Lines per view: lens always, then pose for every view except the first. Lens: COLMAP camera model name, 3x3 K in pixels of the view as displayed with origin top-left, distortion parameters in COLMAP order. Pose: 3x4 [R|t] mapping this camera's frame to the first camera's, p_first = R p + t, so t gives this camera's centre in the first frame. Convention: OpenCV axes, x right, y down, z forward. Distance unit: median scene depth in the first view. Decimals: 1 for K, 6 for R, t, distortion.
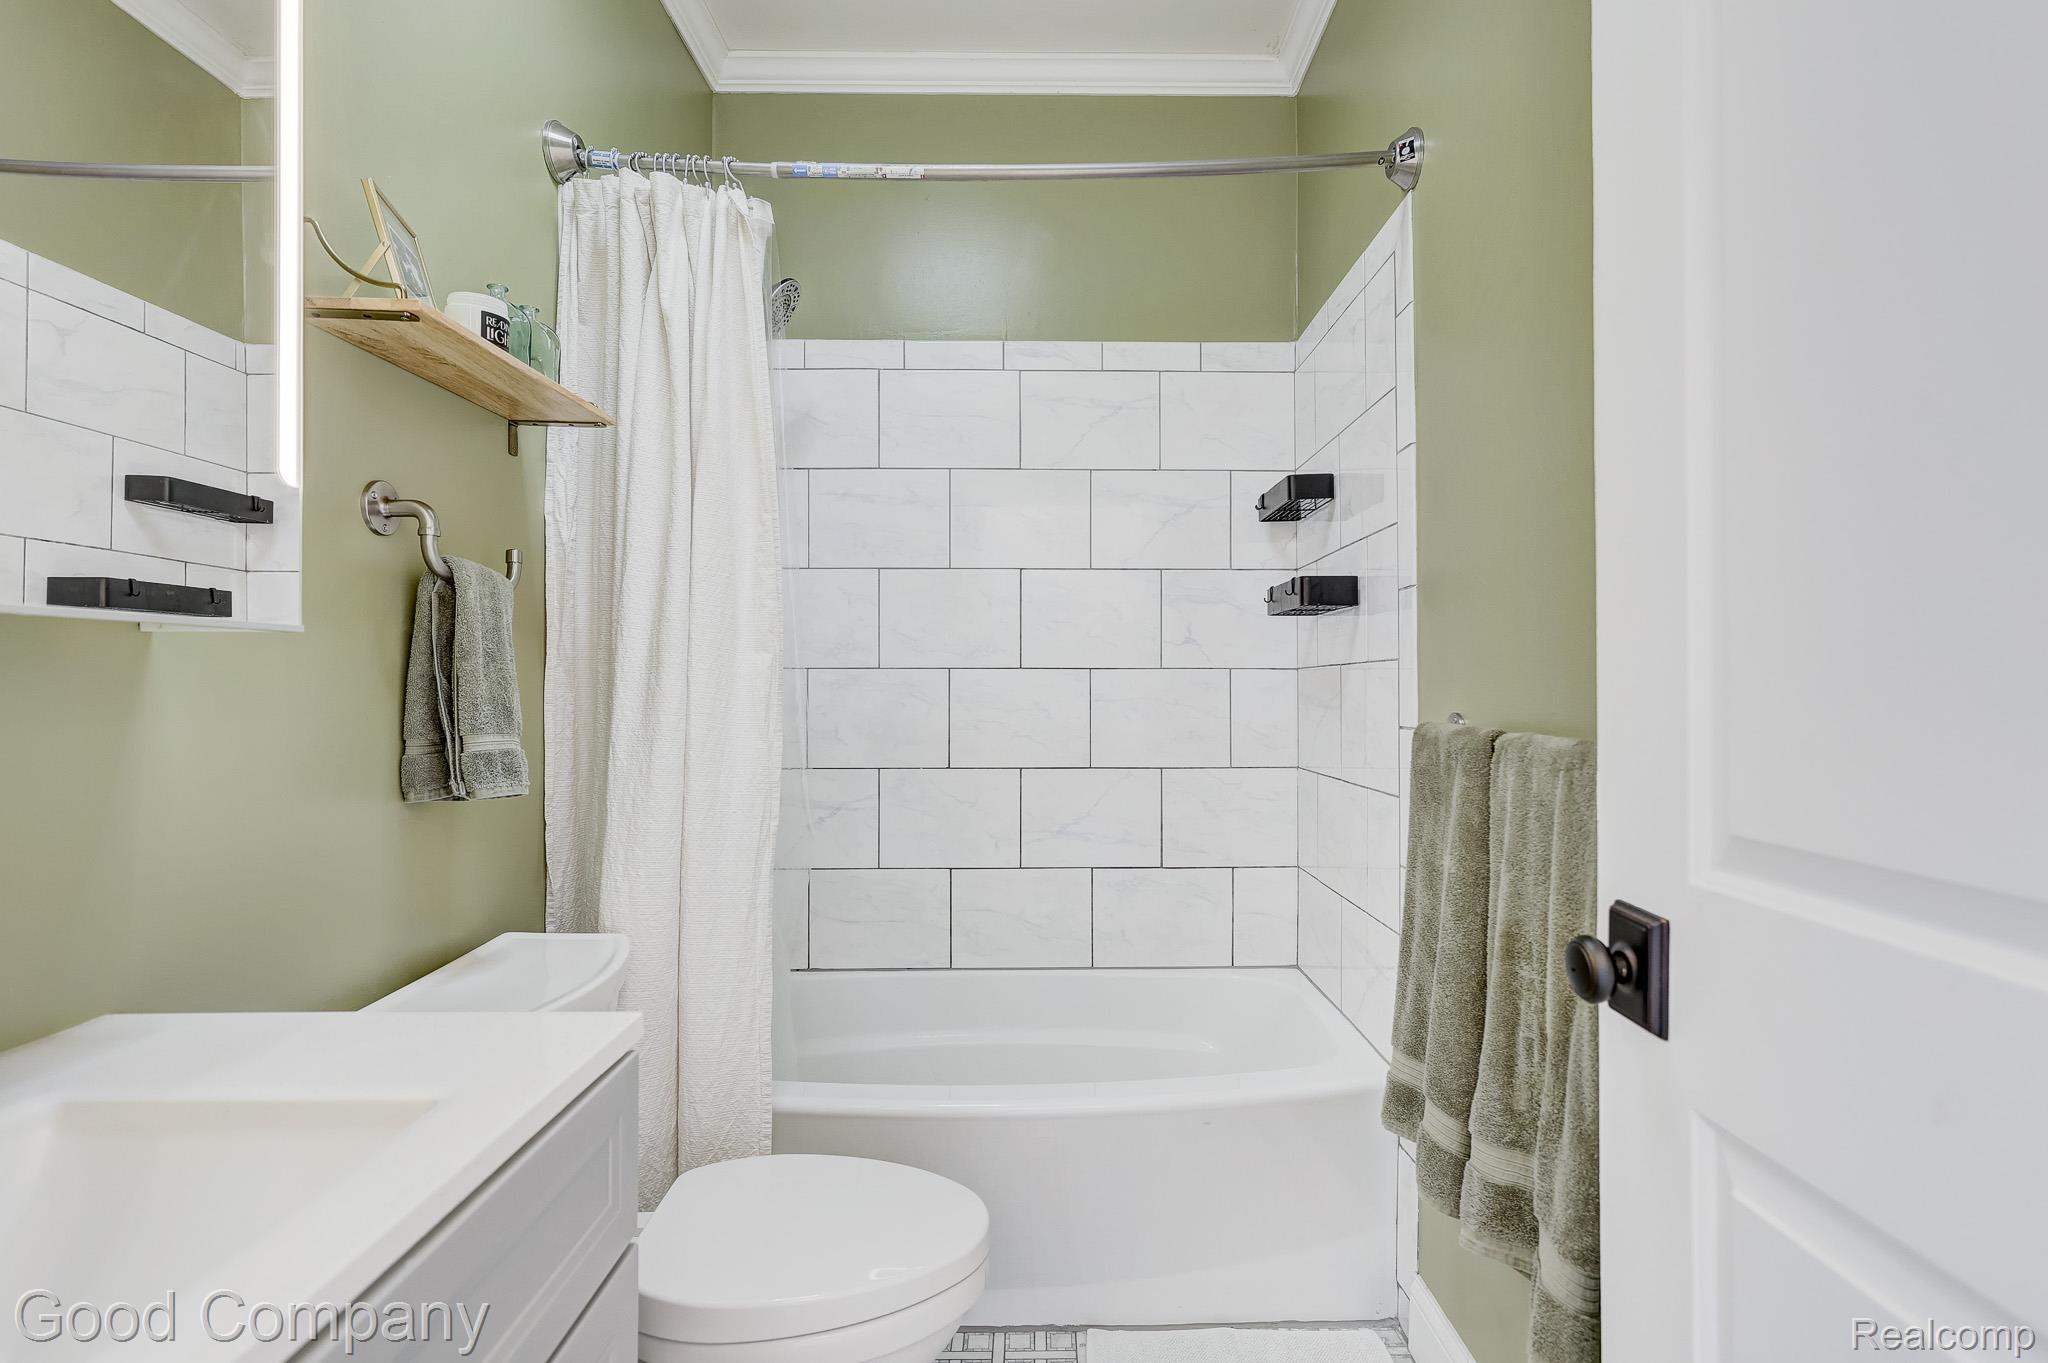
lens RADIAL K [[950.4, 0, 1024.7], [0, 950.4, 679.4], [0, 0, 1]] dist [-0.000422, -0.000317]
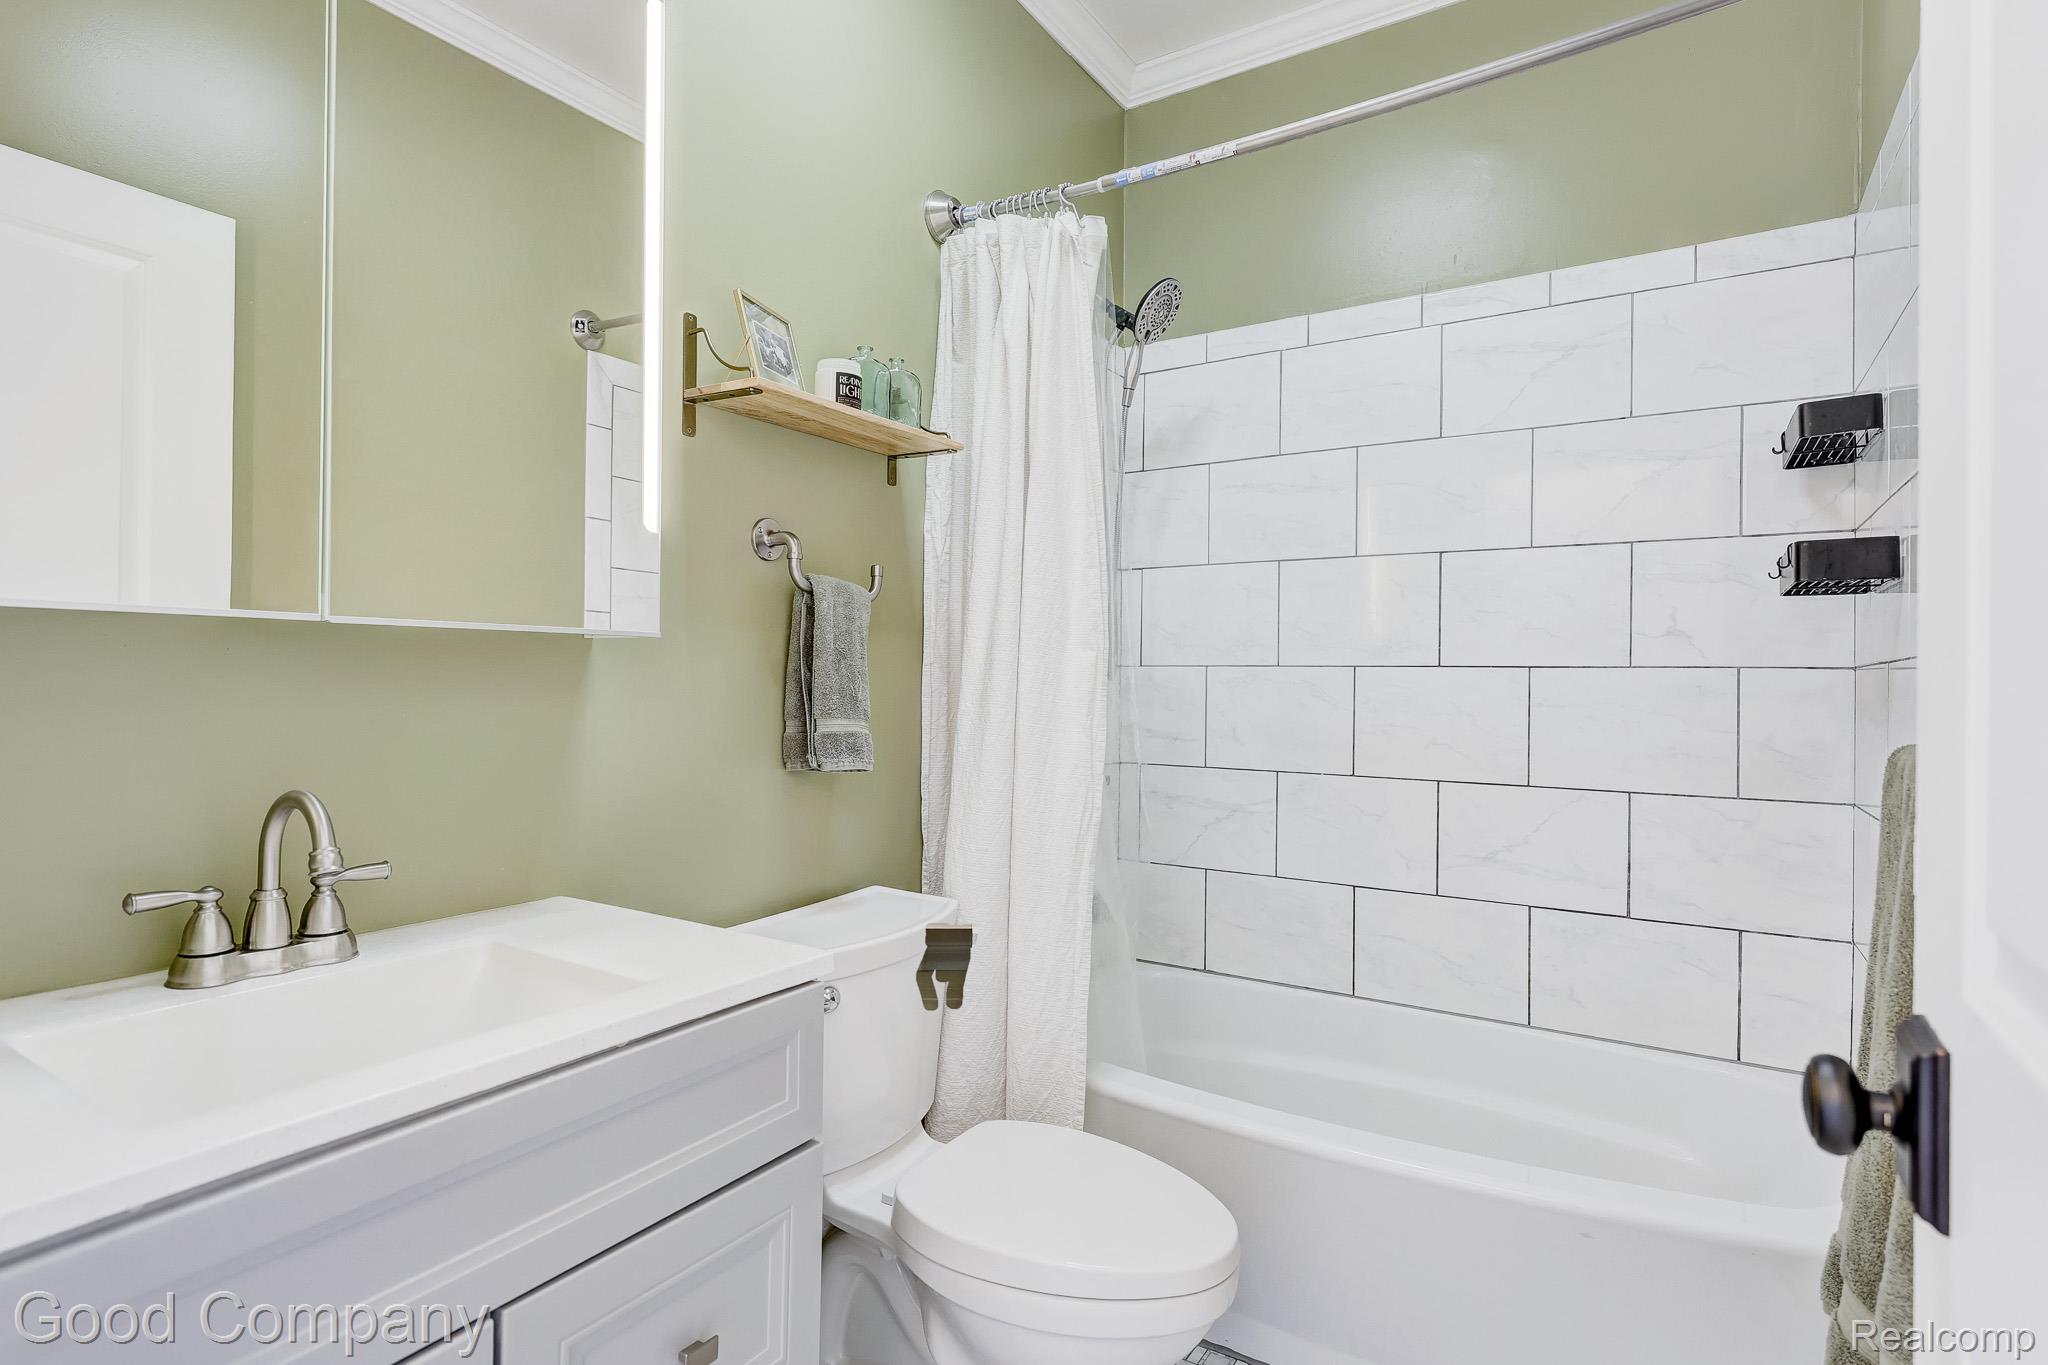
lens RADIAL K [[999.8, 0, 1026.7], [0, 999.8, 679.2], [0, 0, 1]] dist [0.000812, -0.001083]
pose [[0.843666, 0.008954, -0.536794, 0.262402], [-0.008757, 0.999957, 0.002917, 0.001063], [0.536798, 0.002239, 0.843708, 0.036492]]
